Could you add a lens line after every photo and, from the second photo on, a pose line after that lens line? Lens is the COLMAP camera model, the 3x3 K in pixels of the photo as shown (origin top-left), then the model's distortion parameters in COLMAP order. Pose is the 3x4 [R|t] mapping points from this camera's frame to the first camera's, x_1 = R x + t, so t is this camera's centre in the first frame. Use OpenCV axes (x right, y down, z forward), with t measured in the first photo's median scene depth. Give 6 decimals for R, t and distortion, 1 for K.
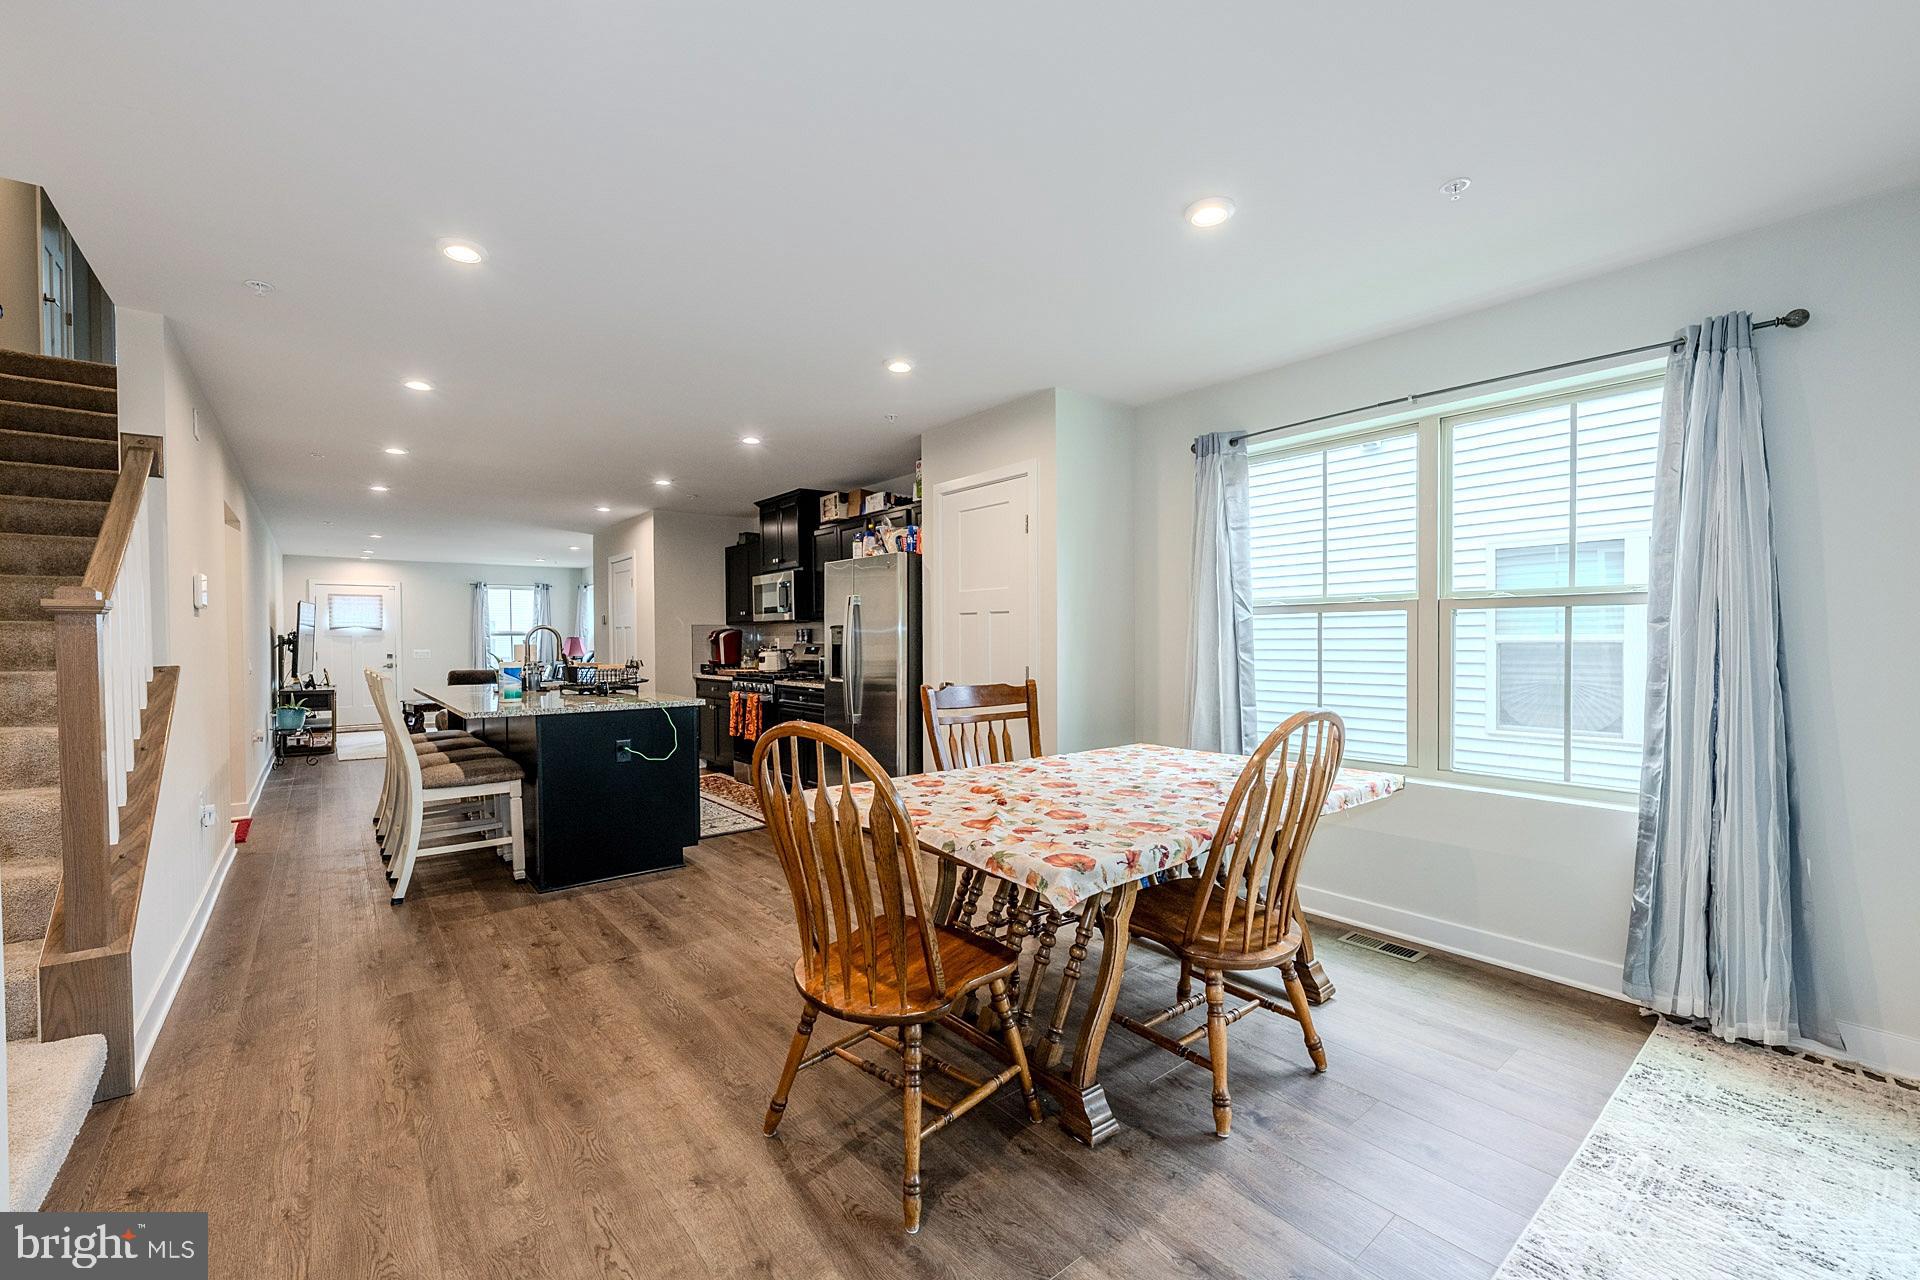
lens RADIAL K [[784.1, 0, 955.8], [0, 784.1, 649.8], [0, 0, 1]] dist [-0.001601, -0.000023]
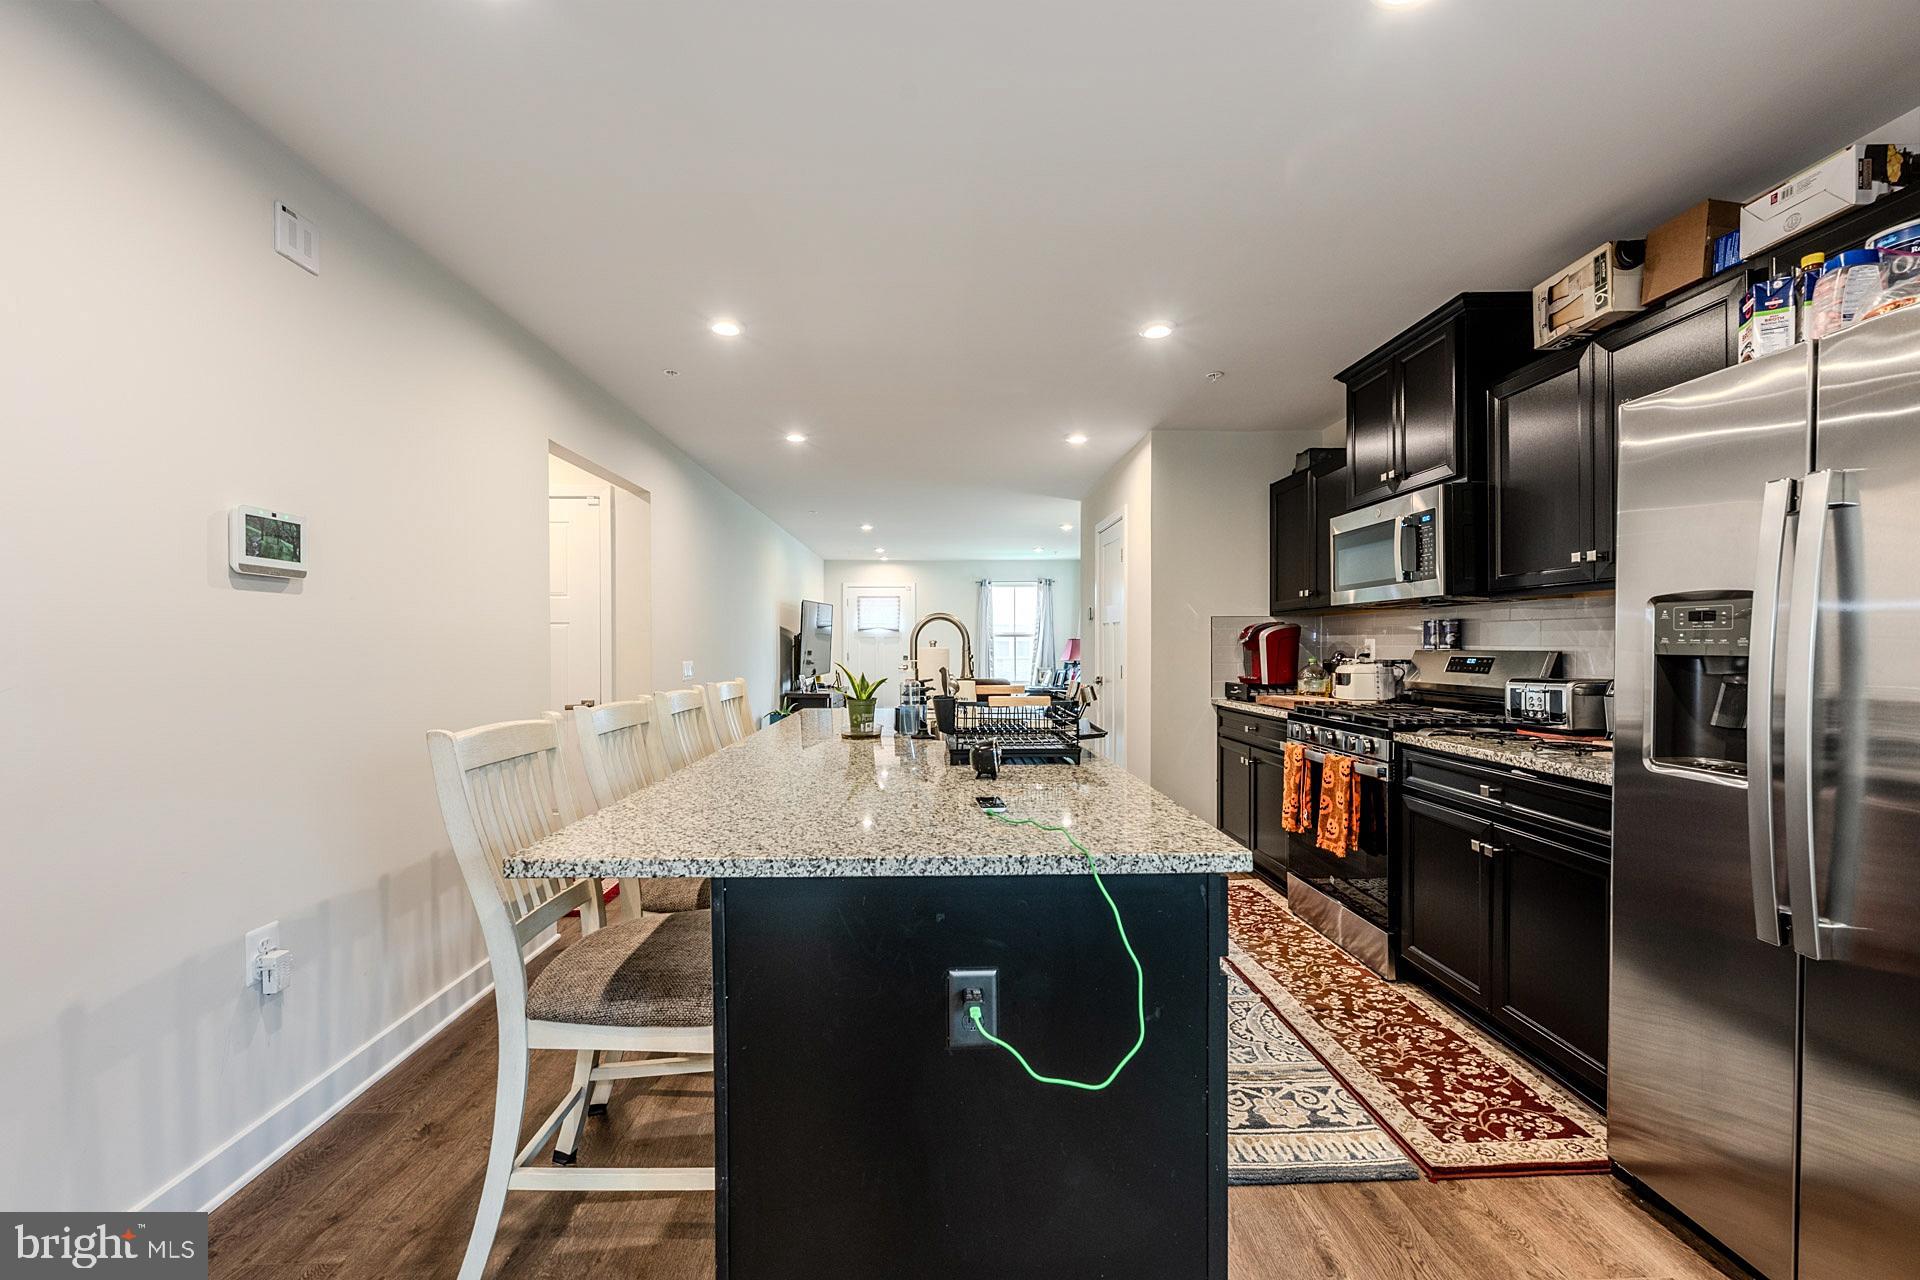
lens RADIAL K [[764.1, 0, 952.7], [0, 764.1, 650.8], [0, 0, 1]] dist [-0.000508, 0.000041]
pose [[0.794908, 0.010209, -0.606645, -0.143971], [-0.011821, 0.999929, 0.001337, -0.004155], [0.606615, 0.006108, 0.794972, 0.429962]]
